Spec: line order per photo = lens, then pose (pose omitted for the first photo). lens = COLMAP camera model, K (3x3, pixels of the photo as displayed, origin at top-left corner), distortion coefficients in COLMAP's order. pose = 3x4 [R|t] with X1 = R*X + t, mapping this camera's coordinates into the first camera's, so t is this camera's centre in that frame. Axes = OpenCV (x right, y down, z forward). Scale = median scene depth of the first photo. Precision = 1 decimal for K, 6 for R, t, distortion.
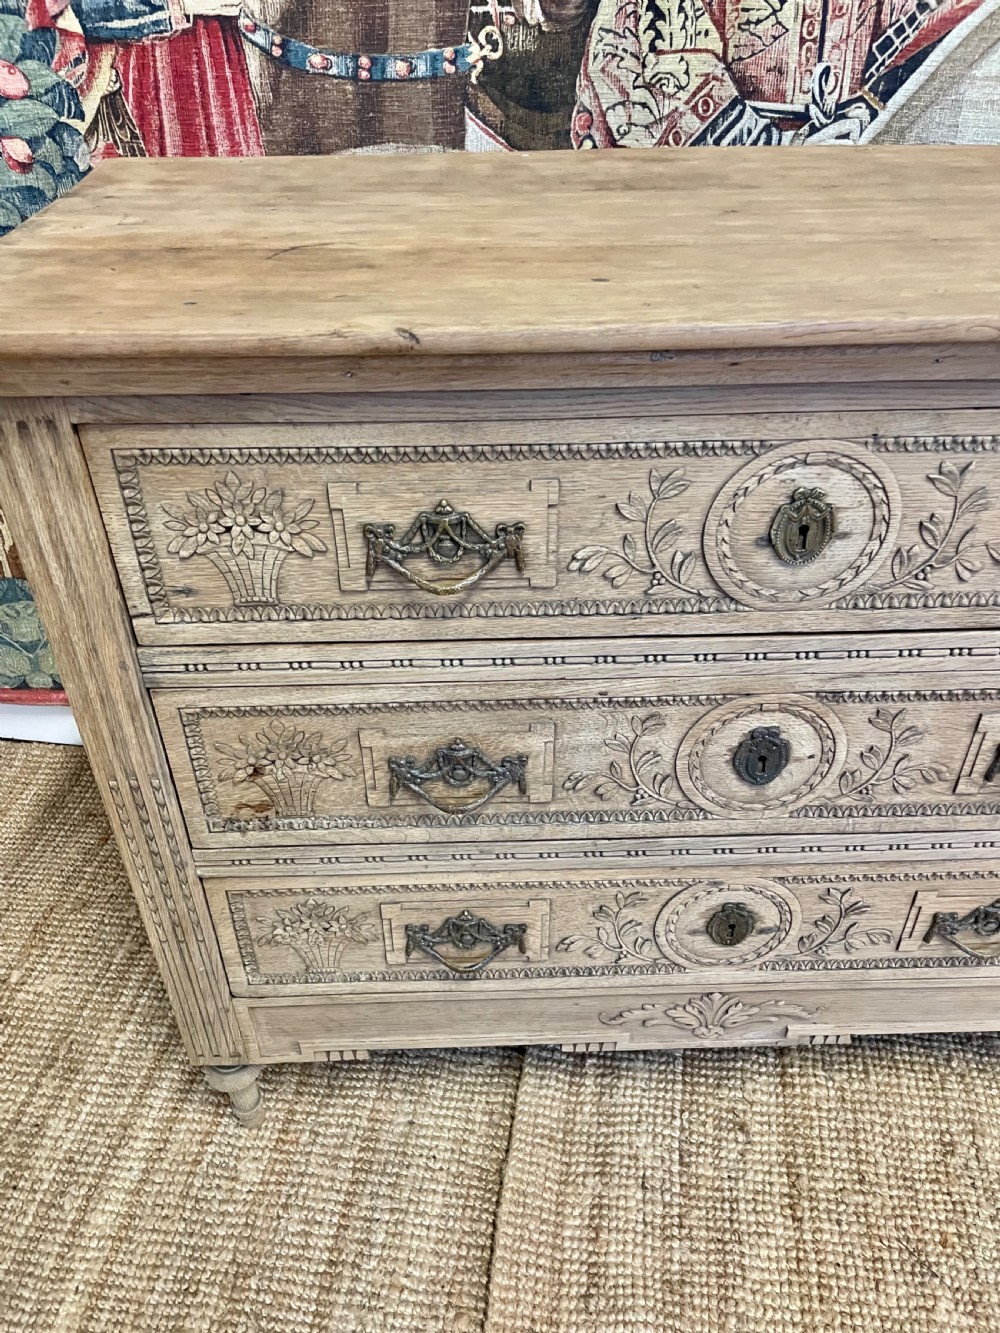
lens RADIAL K [[1014.2, 0, 503.2], [0, 1014.2, 677.8], [0, 0, 1]] dist [0.086244, -0.123642]
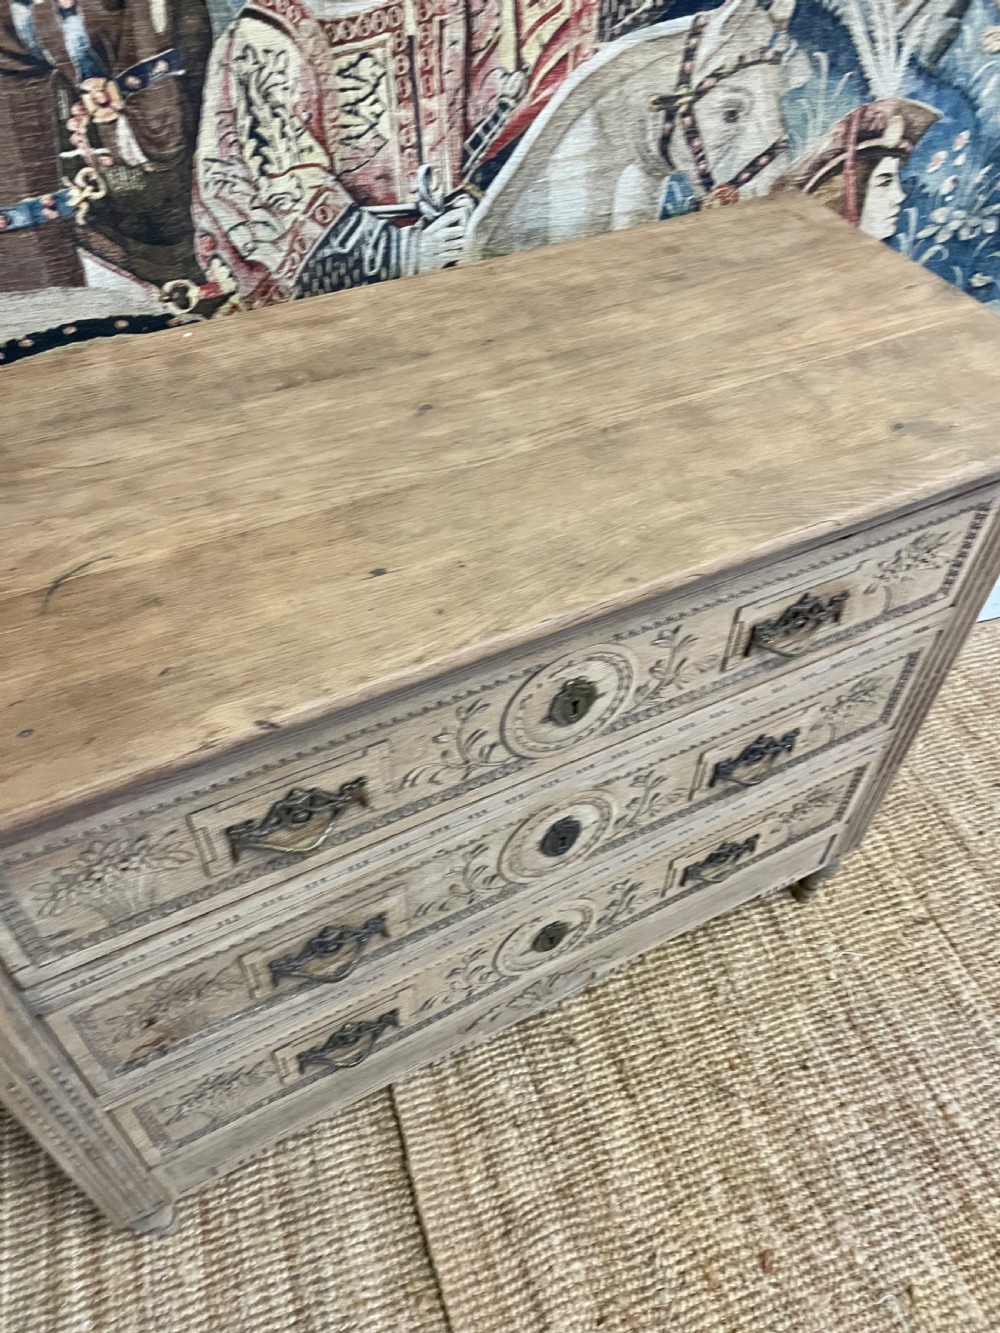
lens RADIAL K [[1014.2, 0, 509.3], [0, 1014.2, 655.0], [0, 0, 1]] dist [0.086244, -0.123642]
pose [[0.896079, -0.301428, 0.325859, -0.109073], [0.239848, 0.946484, 0.215966, -0.325040], [-0.373519, -0.115365, 0.920421, -0.070370]]
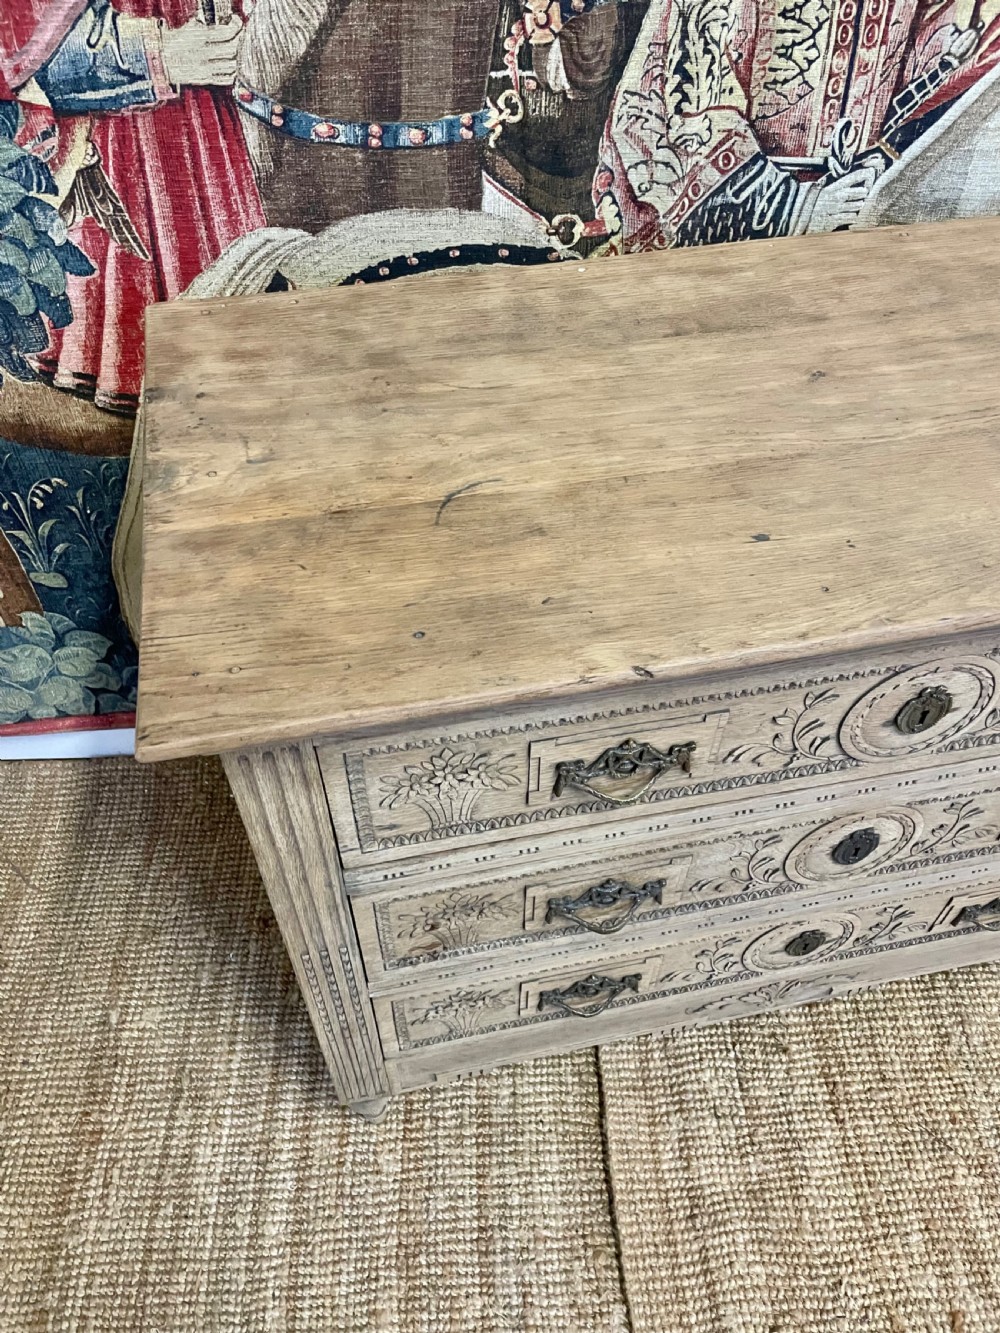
lens RADIAL K [[1014.2, 0, 498.8], [0, 1014.2, 674.7], [0, 0, 1]] dist [0.086244, -0.123642]
pose [[0.983206, -0.129894, 0.128193, -0.217493], [0.098343, 0.968820, 0.227412, -0.332822], [-0.153736, -0.210986, 0.965324, -0.029081]]
